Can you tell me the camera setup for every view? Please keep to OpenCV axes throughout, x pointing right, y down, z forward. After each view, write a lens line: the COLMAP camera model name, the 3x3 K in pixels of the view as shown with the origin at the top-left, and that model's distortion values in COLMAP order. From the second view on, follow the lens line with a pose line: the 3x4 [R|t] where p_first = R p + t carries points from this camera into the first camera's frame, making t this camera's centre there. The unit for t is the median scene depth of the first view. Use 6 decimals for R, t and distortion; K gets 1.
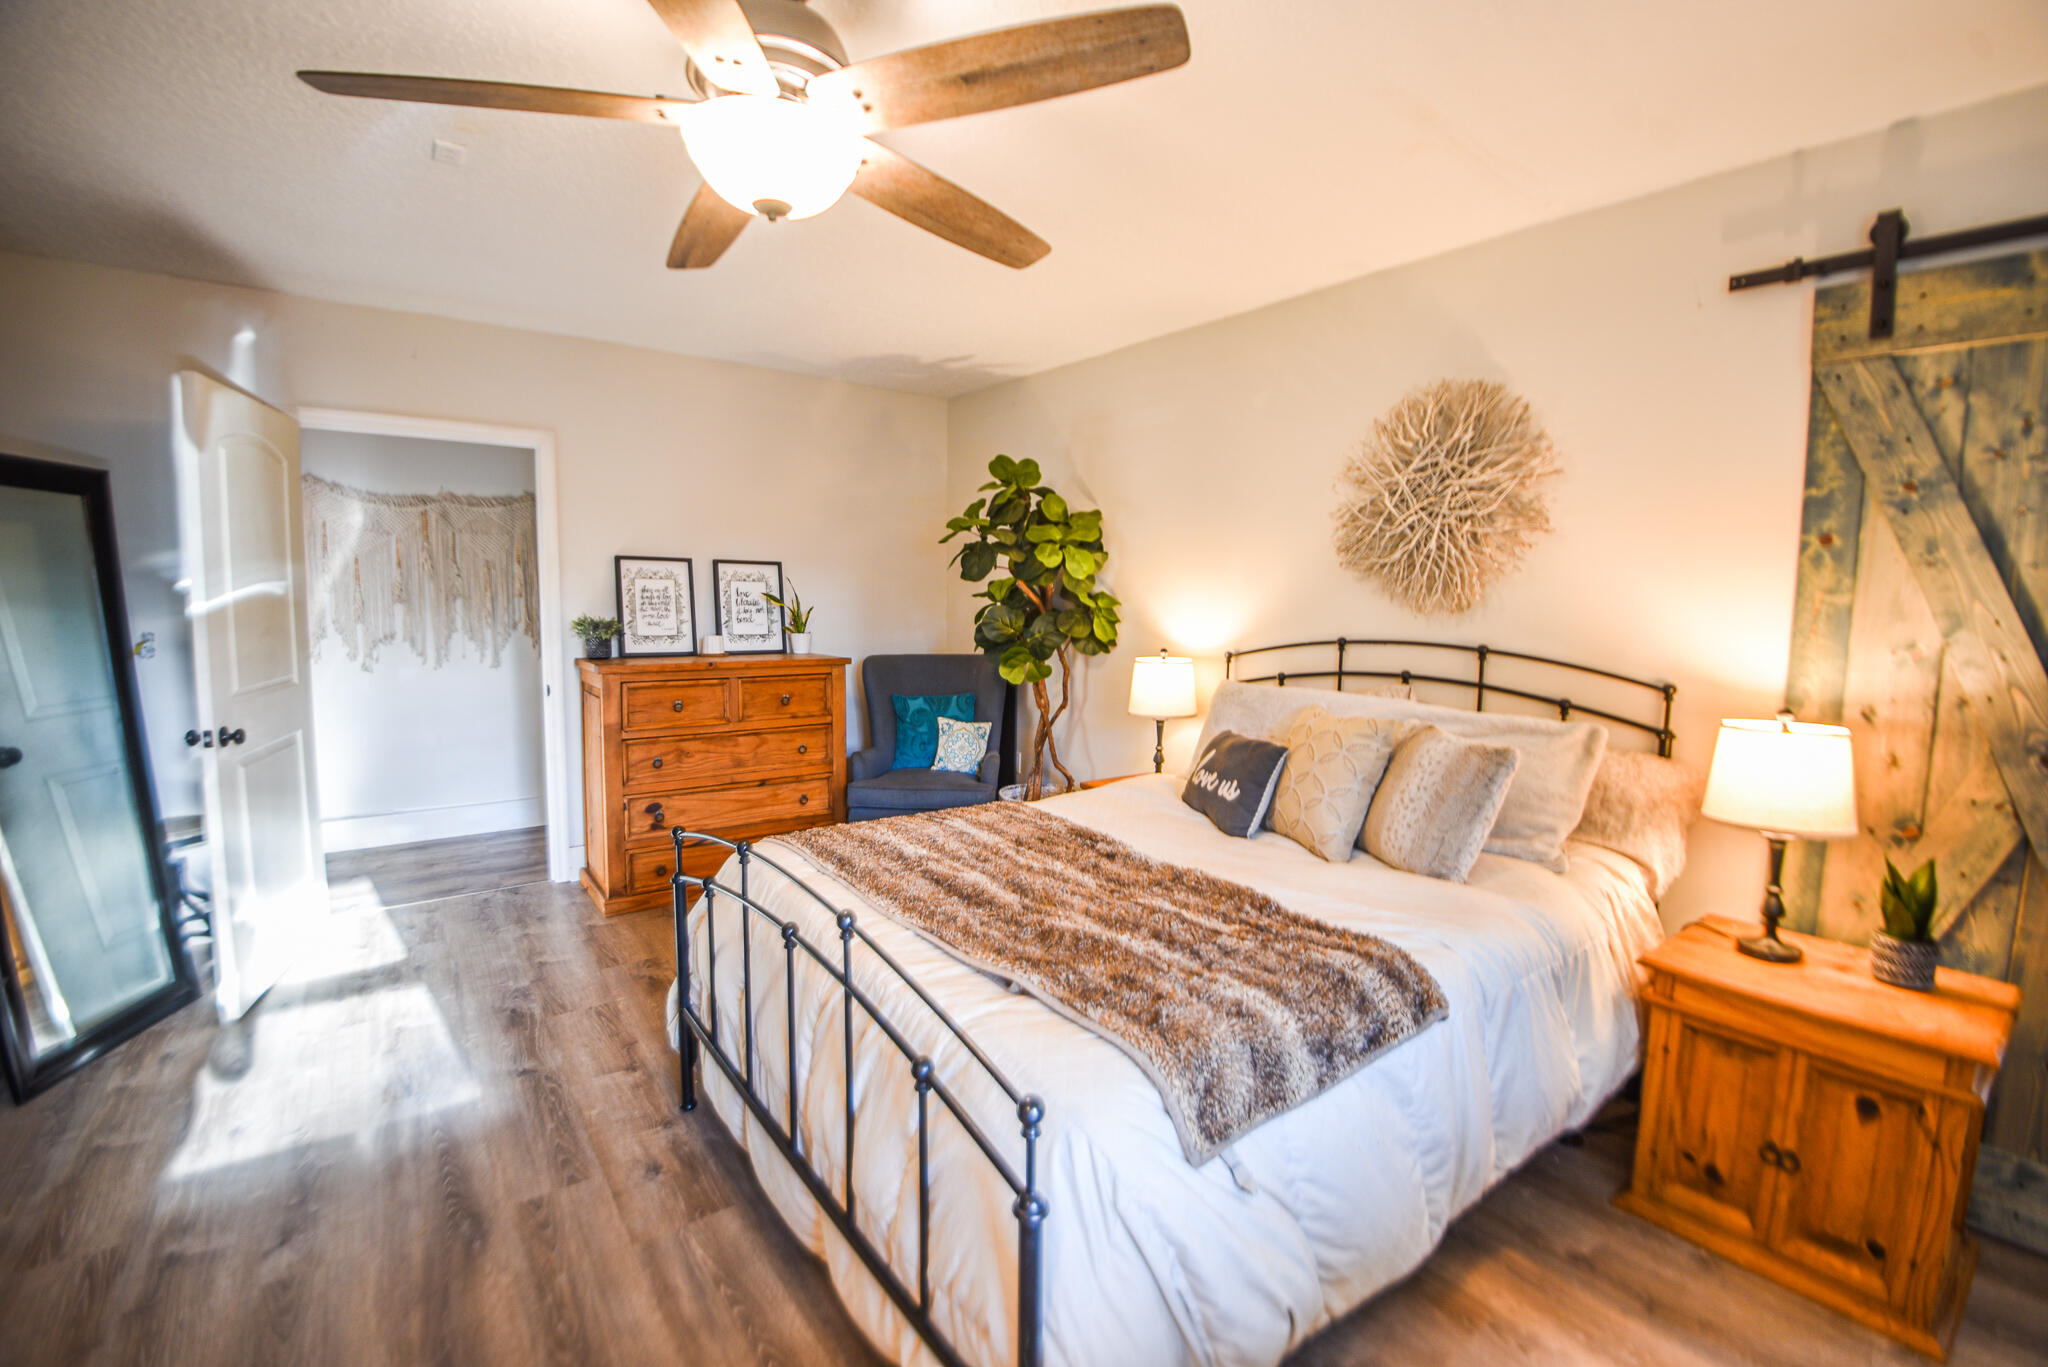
lens RADIAL K [[898.6, 0, 1024.0], [0, 898.6, 683.5], [0, 0, 1]] dist [-0.004370, -0.000258]
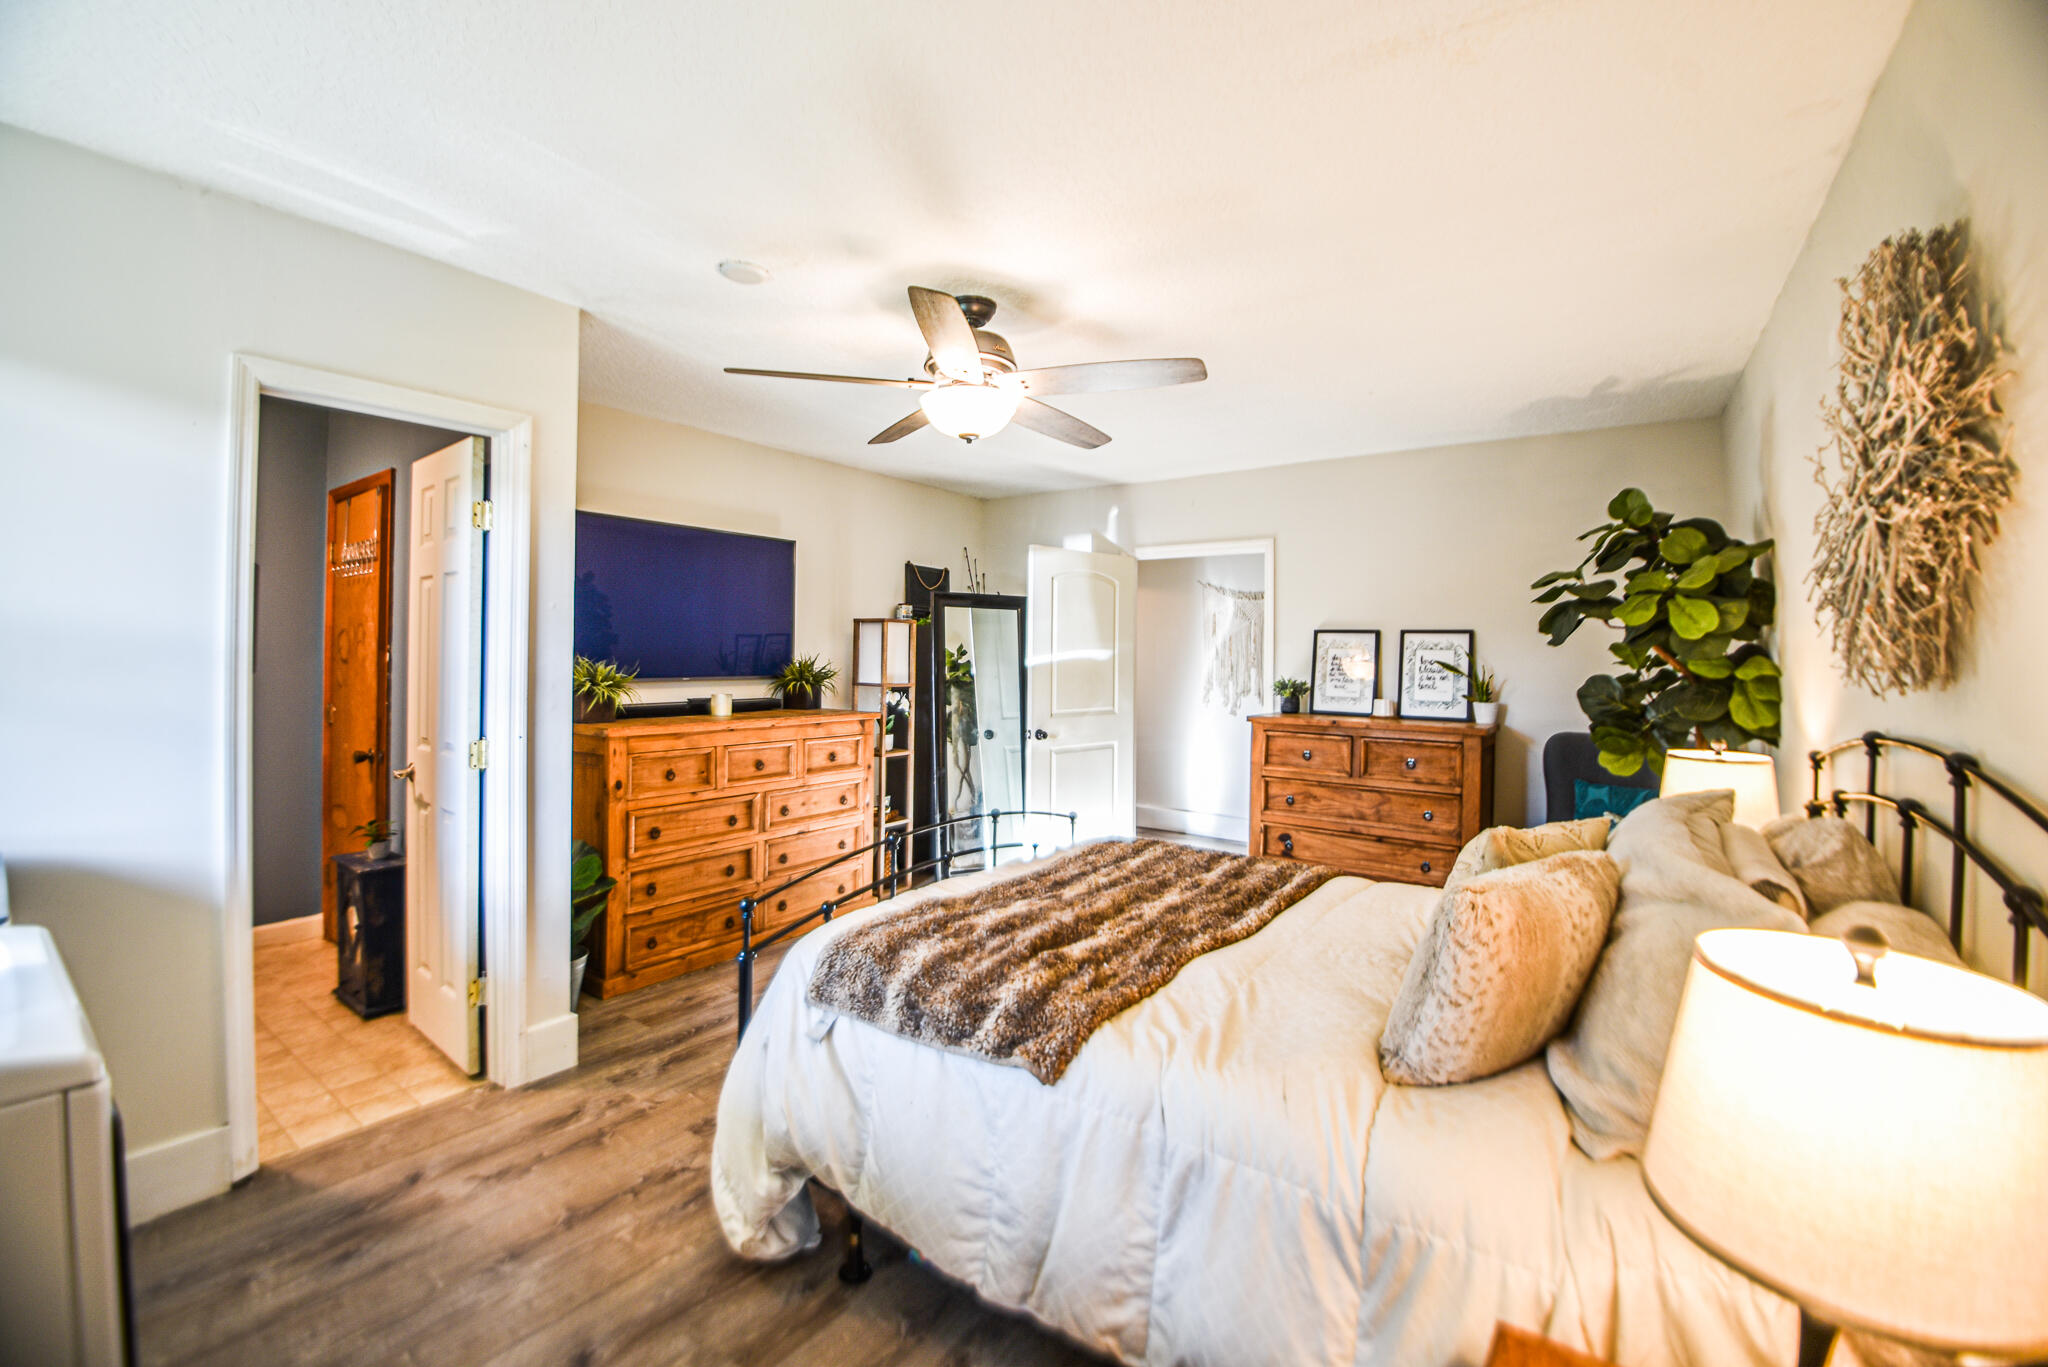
lens RADIAL K [[831.8, 0, 1020.6], [0, 831.8, 675.2], [0, 0, 1]] dist [-0.014228, -0.000173]
pose [[0.327920, 0.019000, -0.944514, 0.471339], [-0.103413, 0.994511, -0.015898, -0.021142], [0.939028, 0.102888, 0.328085, 0.256732]]
